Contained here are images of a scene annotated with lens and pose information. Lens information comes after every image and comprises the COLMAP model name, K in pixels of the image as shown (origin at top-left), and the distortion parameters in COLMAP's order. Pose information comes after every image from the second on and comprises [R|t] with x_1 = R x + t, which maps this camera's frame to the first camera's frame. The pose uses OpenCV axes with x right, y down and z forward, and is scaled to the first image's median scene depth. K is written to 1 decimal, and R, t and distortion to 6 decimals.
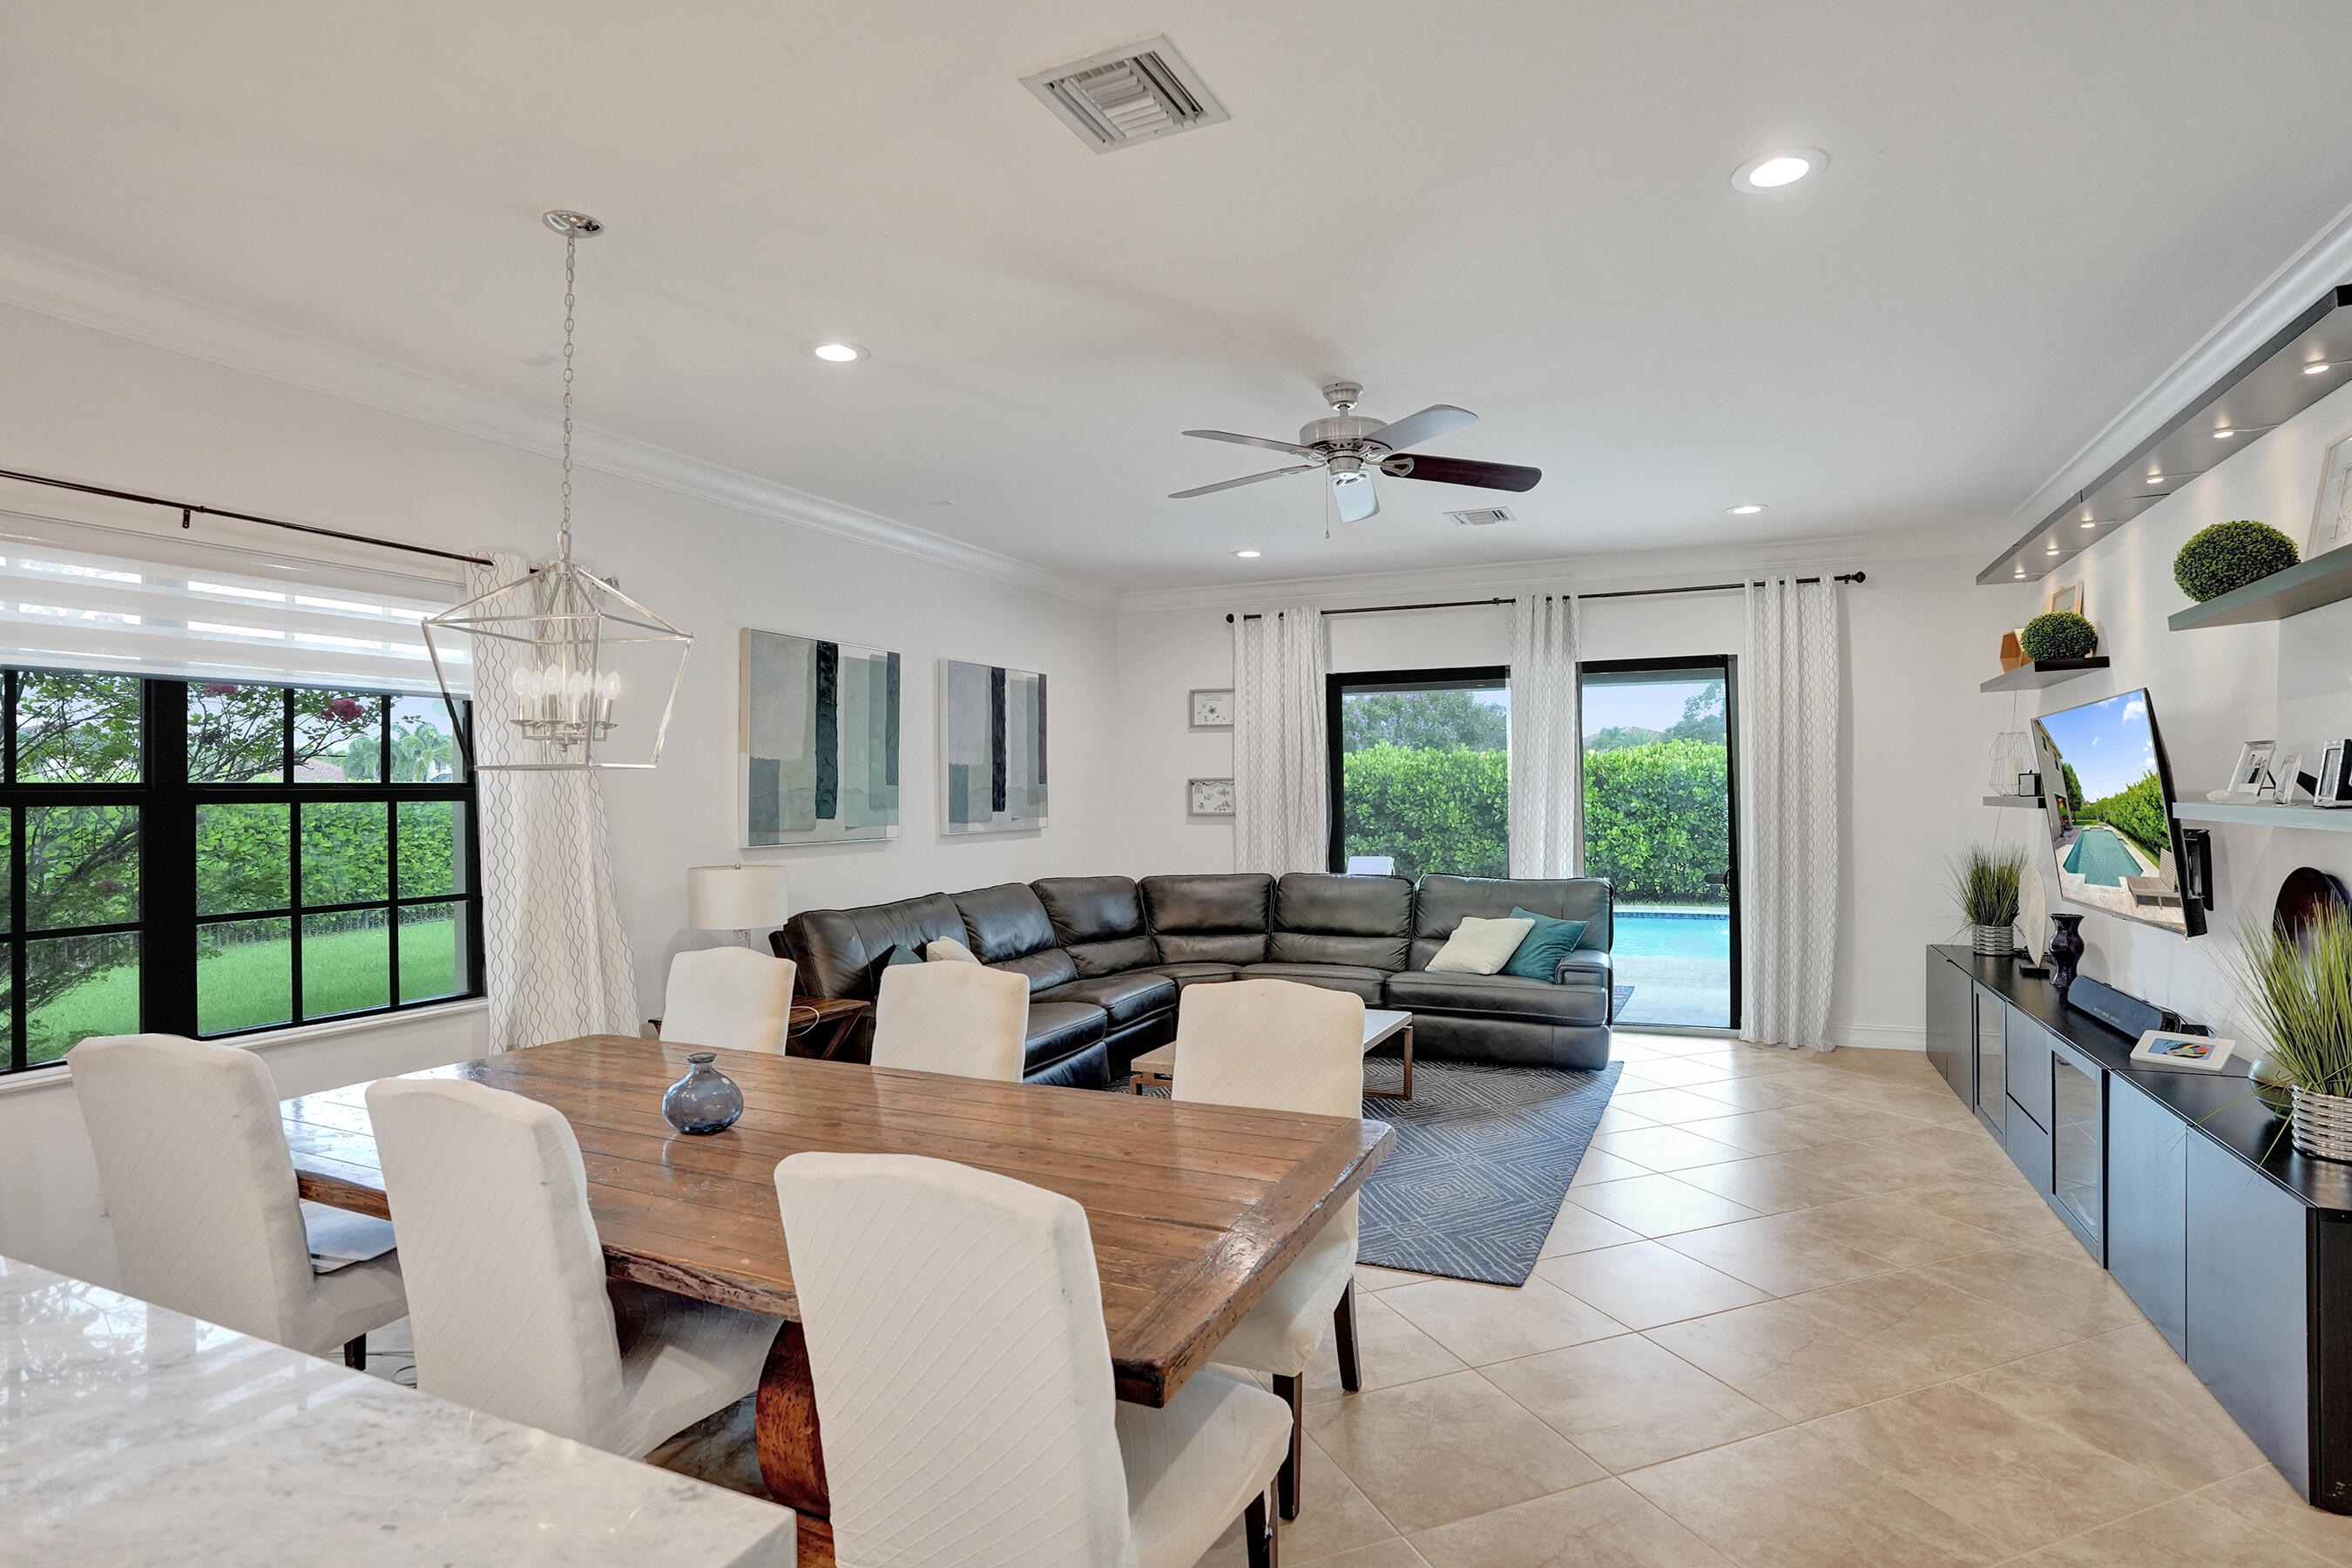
lens RADIAL K [[1222.8, 0, 1189.0], [0, 1222.8, 774.1], [0, 0, 1]] dist [-0.070095, 0.026569]
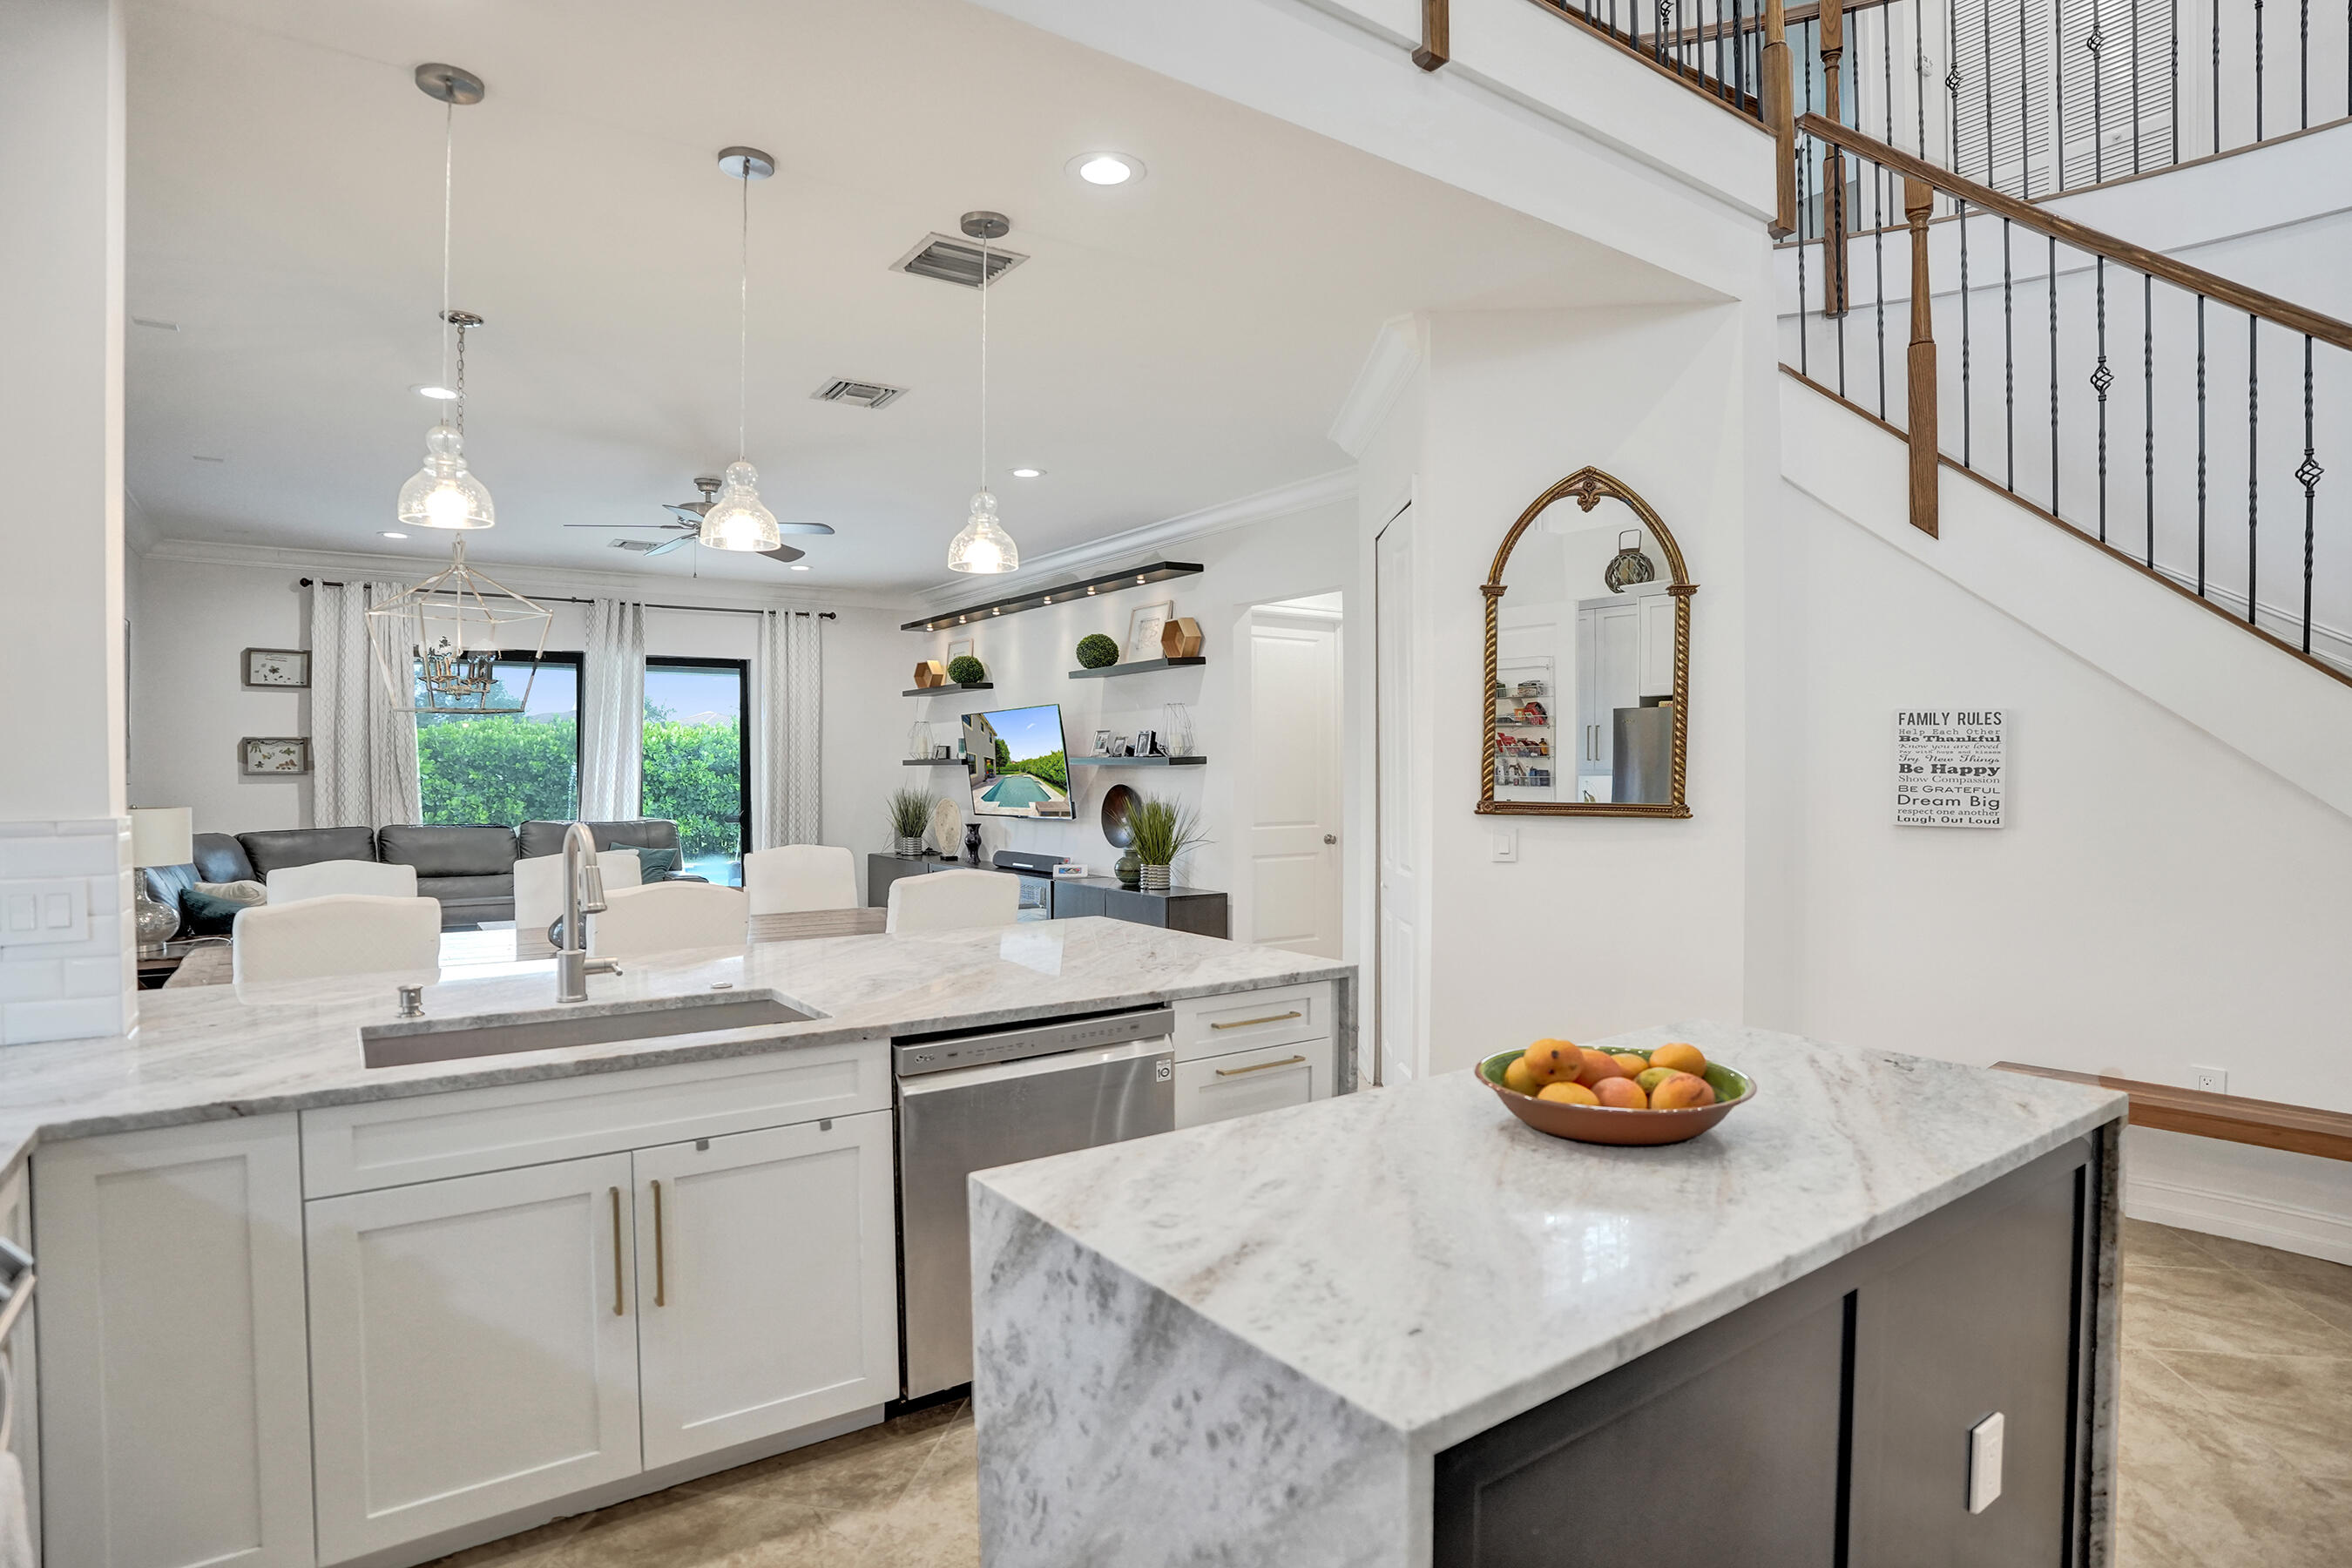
lens RADIAL K [[1222.8, 0, 1199.0], [0, 1222.8, 797.4], [0, 0, 1]] dist [-0.070095, 0.026569]
pose [[0.508187, -0.013642, 0.861139, -0.535282], [-0.015837, 0.999557, 0.025181, 0.019643], [-0.861101, -0.026434, 0.507746, -0.193123]]
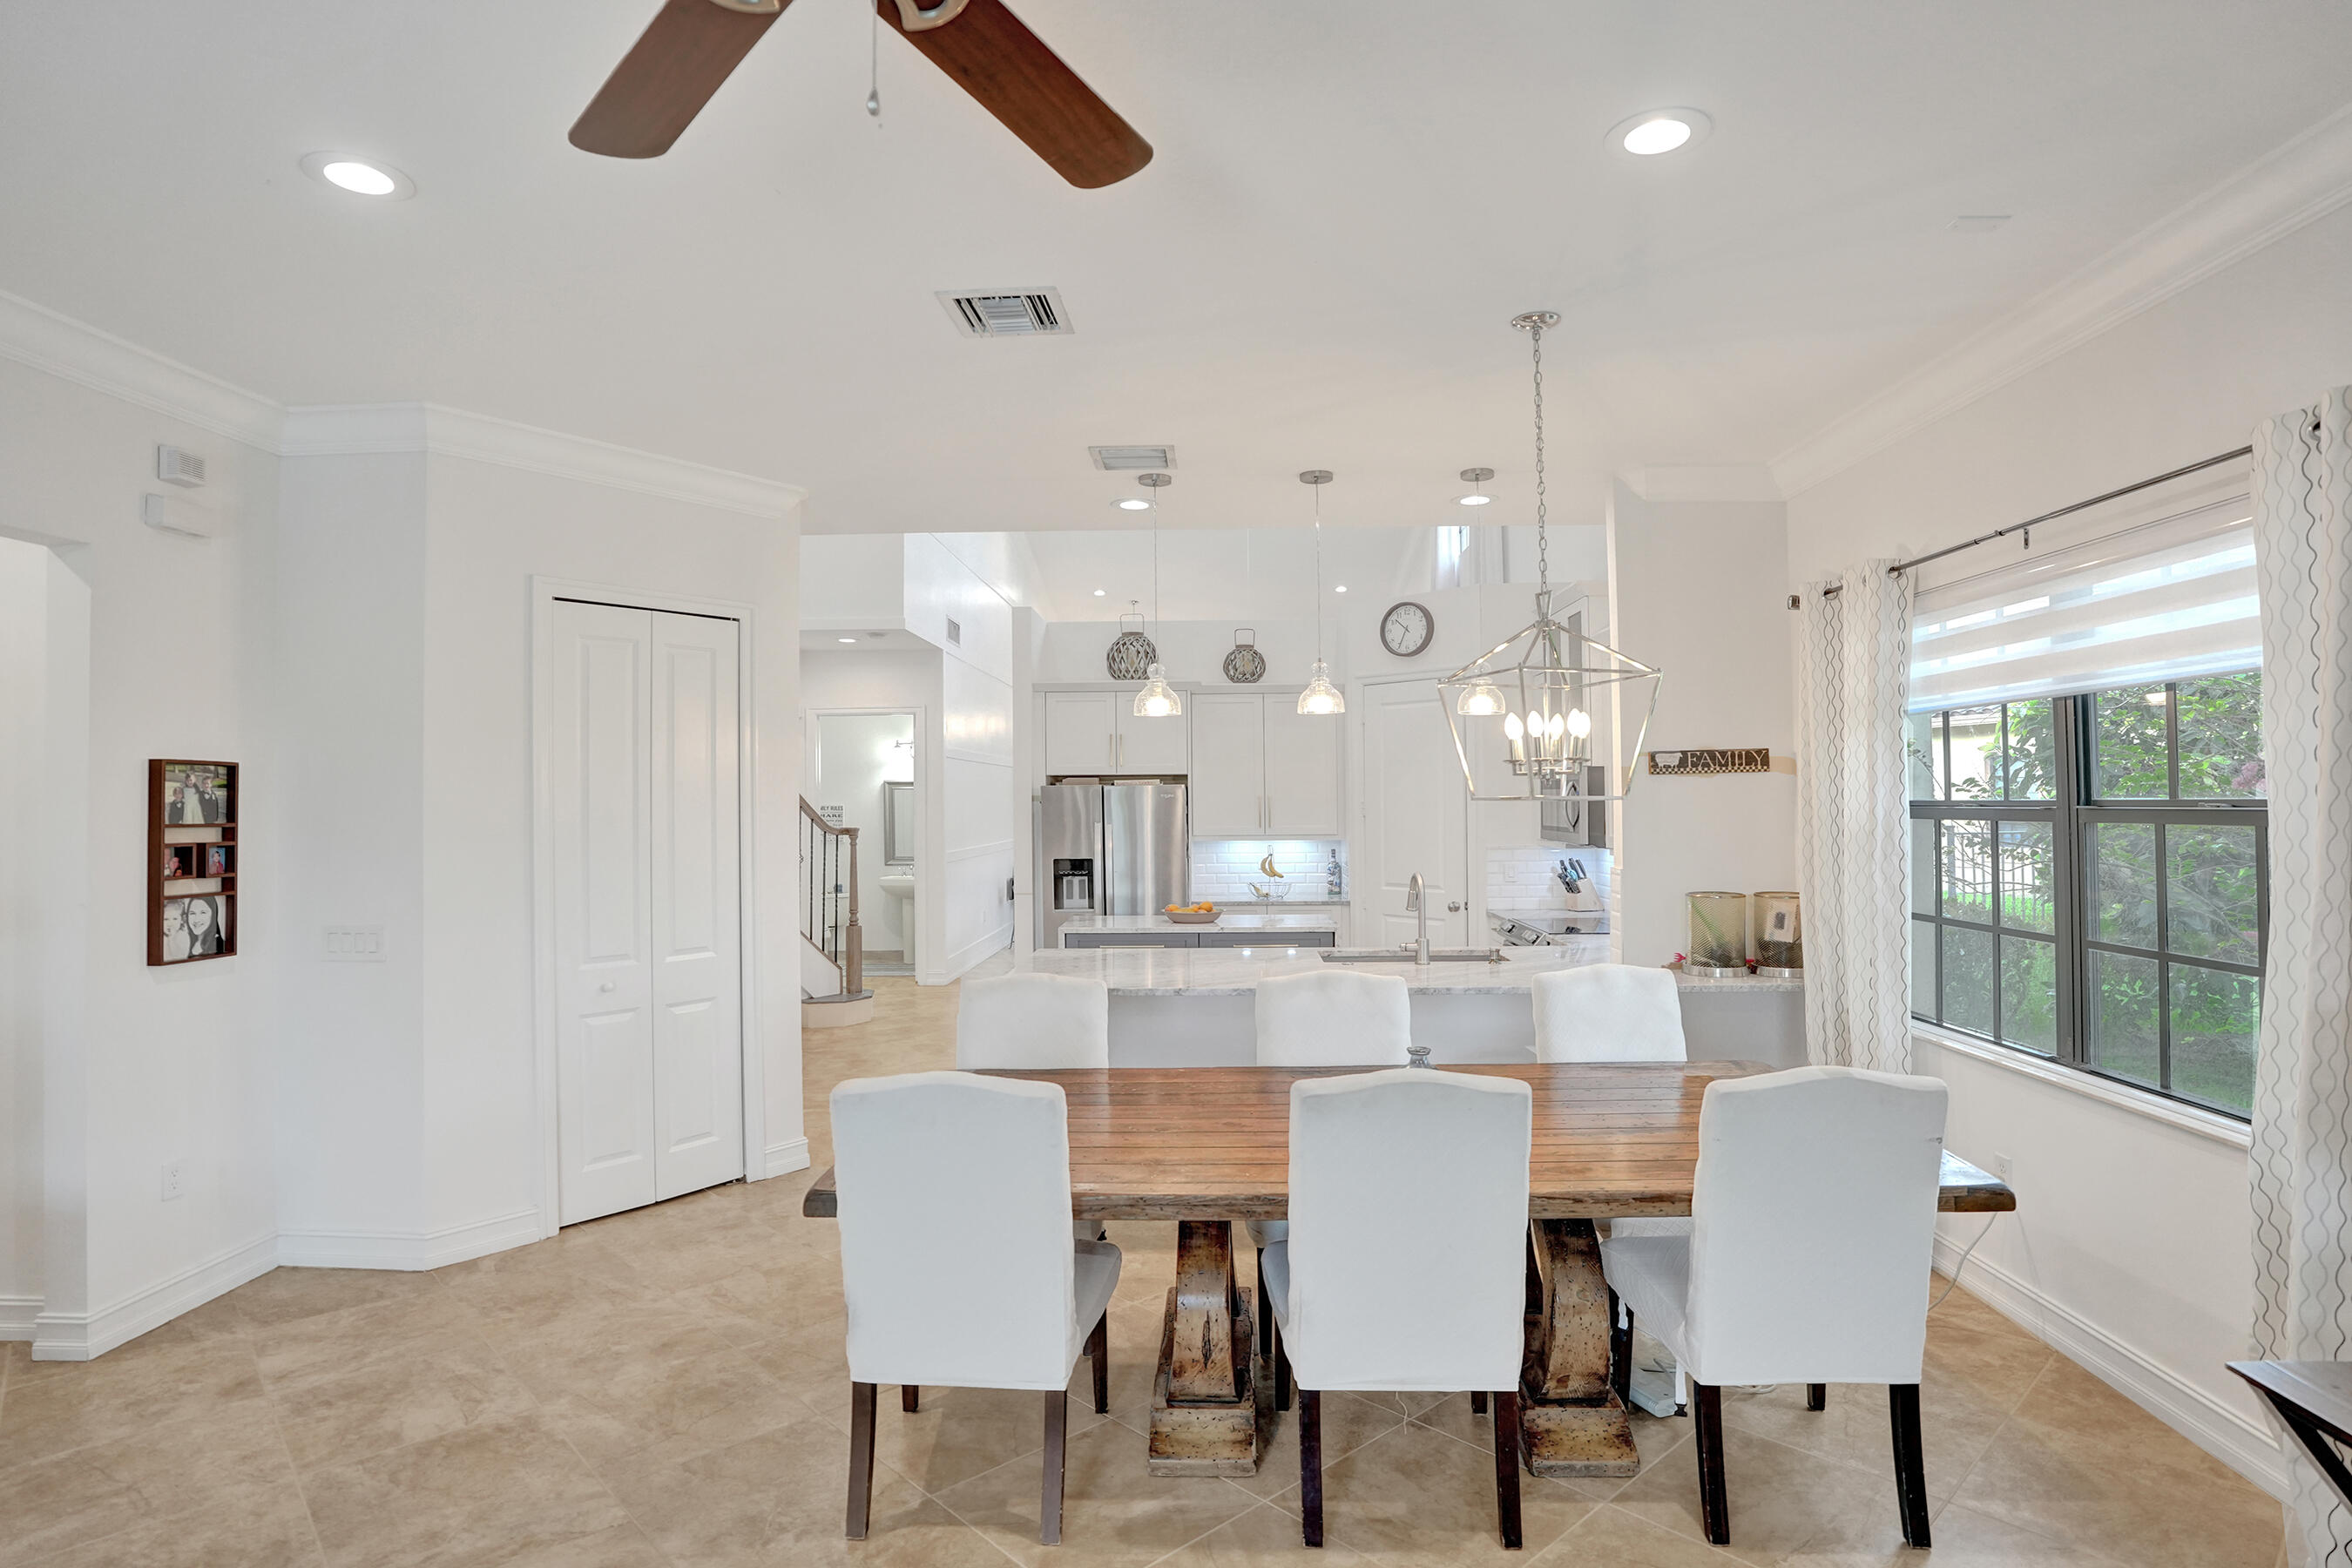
lens RADIAL K [[1222.8, 0, 1192.2], [0, 1222.8, 777.5], [0, 0, 1]] dist [-0.070095, 0.026569]
pose [[-0.932449, 0.008749, -0.361195, 0.088049], [0.020052, 0.999419, -0.027557, 0.000724], [0.360744, -0.032938, -0.932083, 0.819175]]
